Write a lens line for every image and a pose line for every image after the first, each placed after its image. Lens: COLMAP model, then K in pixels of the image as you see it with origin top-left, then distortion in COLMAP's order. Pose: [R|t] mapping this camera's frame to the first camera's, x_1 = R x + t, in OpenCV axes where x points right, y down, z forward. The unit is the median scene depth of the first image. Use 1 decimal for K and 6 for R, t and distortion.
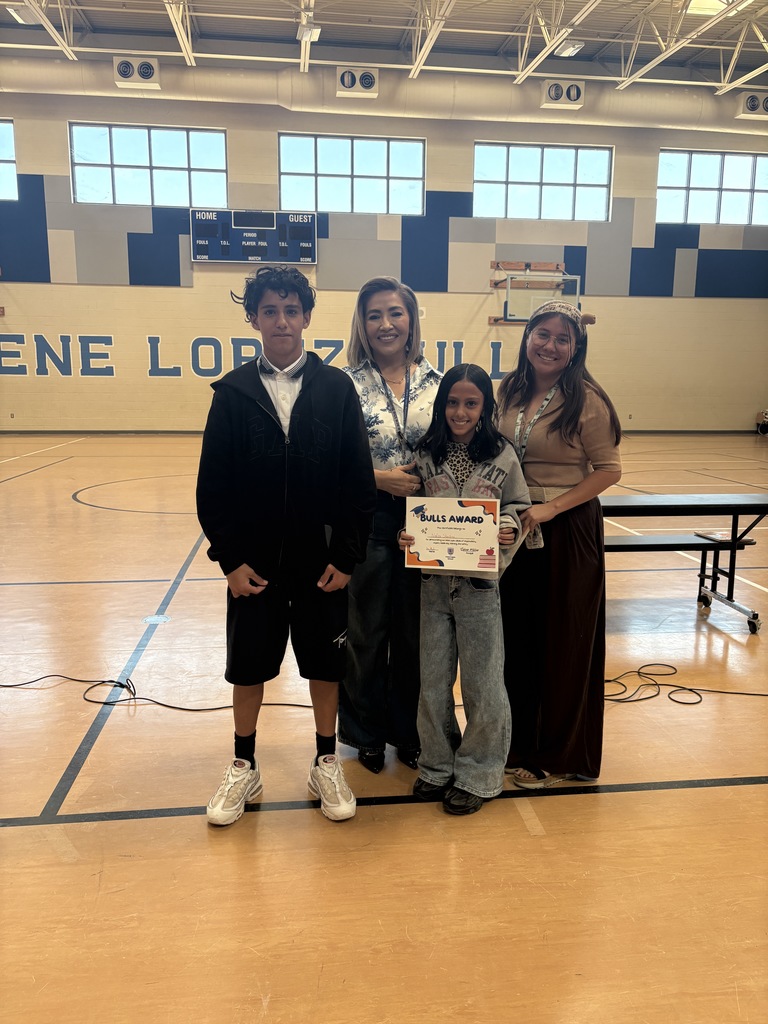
lens RADIAL K [[776.4, 0, 370.9], [0, 776.4, 516.0], [0, 0, 1]] dist [0.019852, -0.004975]
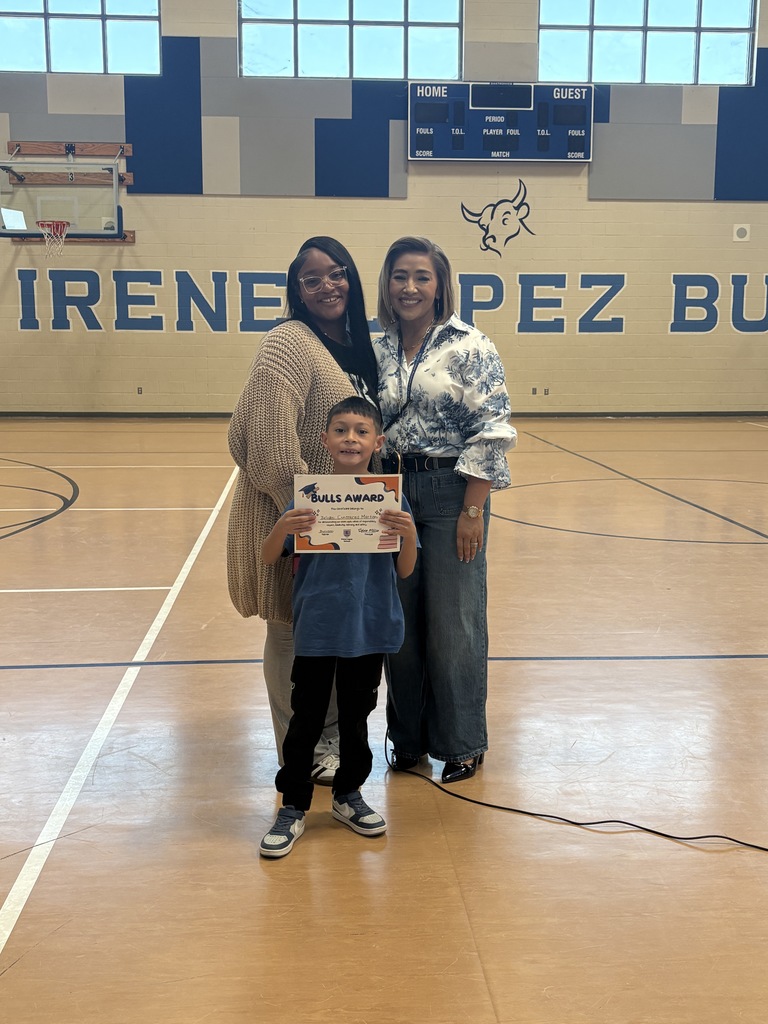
lens RADIAL K [[1186.3, 0, 384.0], [0, 1186.3, 512.0], [0, 0, 1]] dist [0.123187, -0.354096]
pose [[0.998843, 0.003537, -0.047967, -0.199232], [-0.004742, 0.999676, -0.025023, 0.001247], [0.047863, 0.025222, 0.998535, -0.019815]]
